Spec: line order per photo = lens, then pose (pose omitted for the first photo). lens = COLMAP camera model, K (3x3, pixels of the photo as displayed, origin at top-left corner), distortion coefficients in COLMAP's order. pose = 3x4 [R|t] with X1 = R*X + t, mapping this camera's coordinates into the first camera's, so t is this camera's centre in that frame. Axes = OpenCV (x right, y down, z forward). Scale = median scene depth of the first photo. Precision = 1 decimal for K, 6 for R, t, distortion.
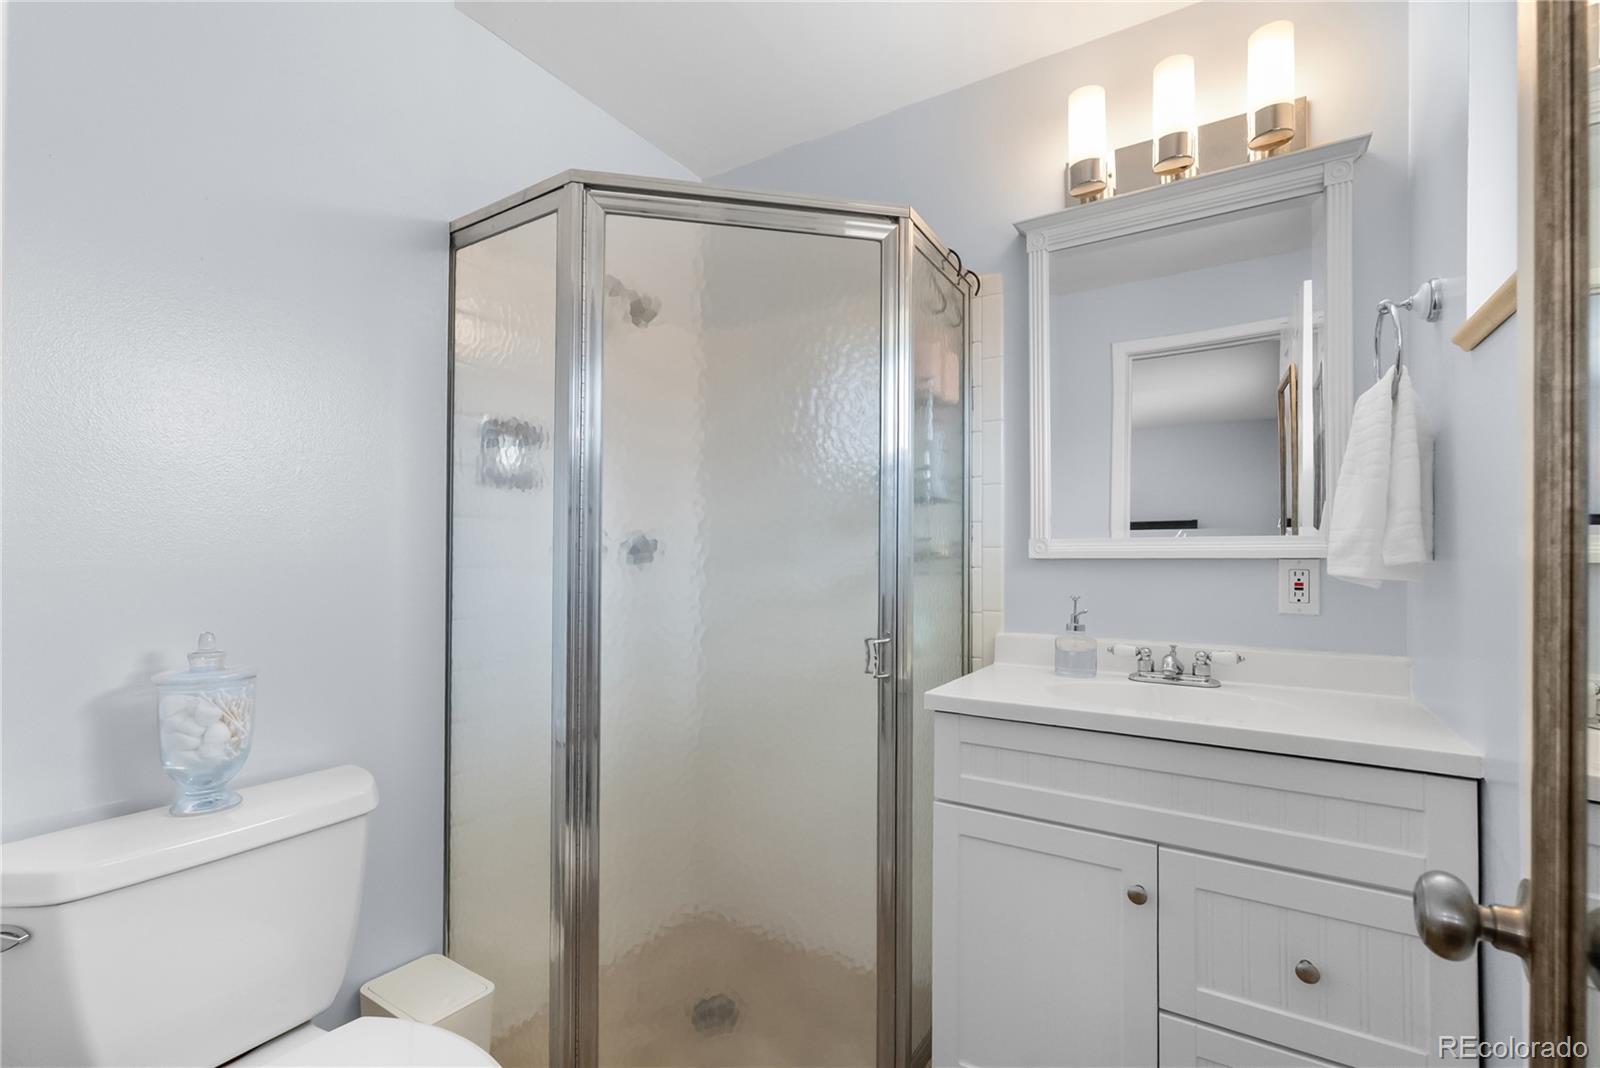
lens RADIAL K [[706.9, 0, 802.4], [0, 706.9, 550.5], [0, 0, 1]] dist [-0.010063, 0.001722]
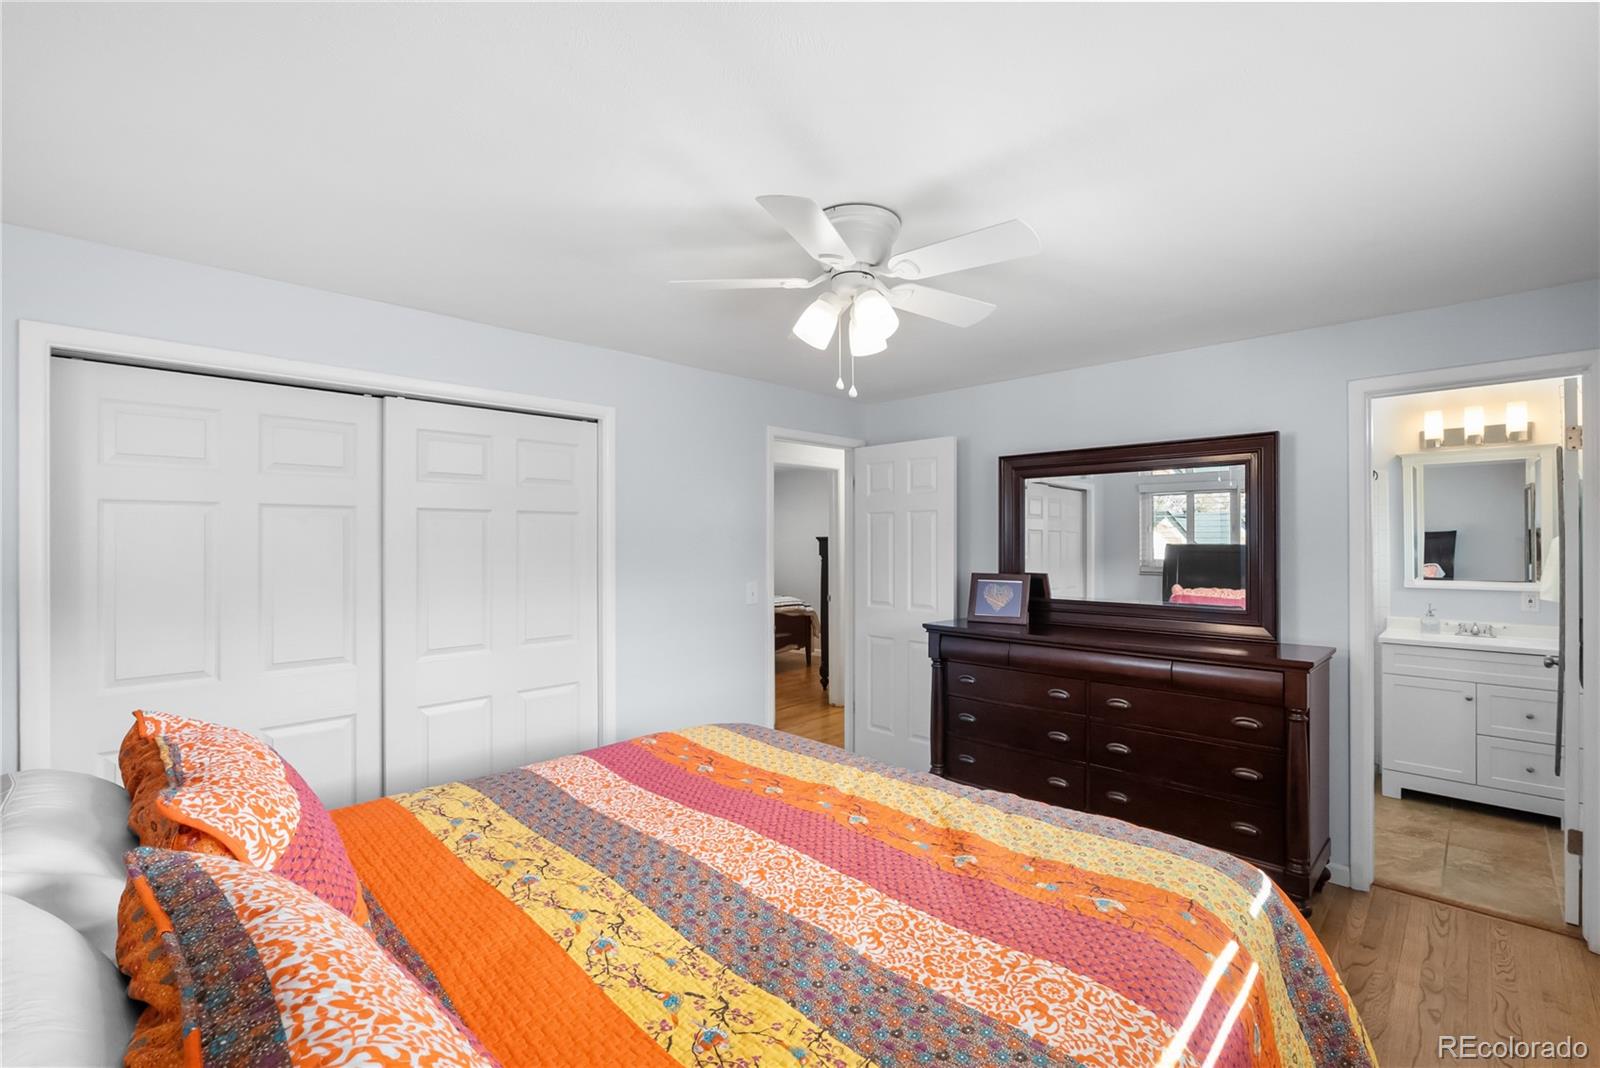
lens RADIAL K [[706.9, 0, 794.9], [0, 706.9, 526.4], [0, 0, 1]] dist [-0.010063, 0.001722]
pose [[0.975680, -0.007161, -0.219084, -1.429227], [0.006023, 0.999965, -0.005862, -0.234045], [0.219118, 0.004400, 0.975688, -2.201103]]
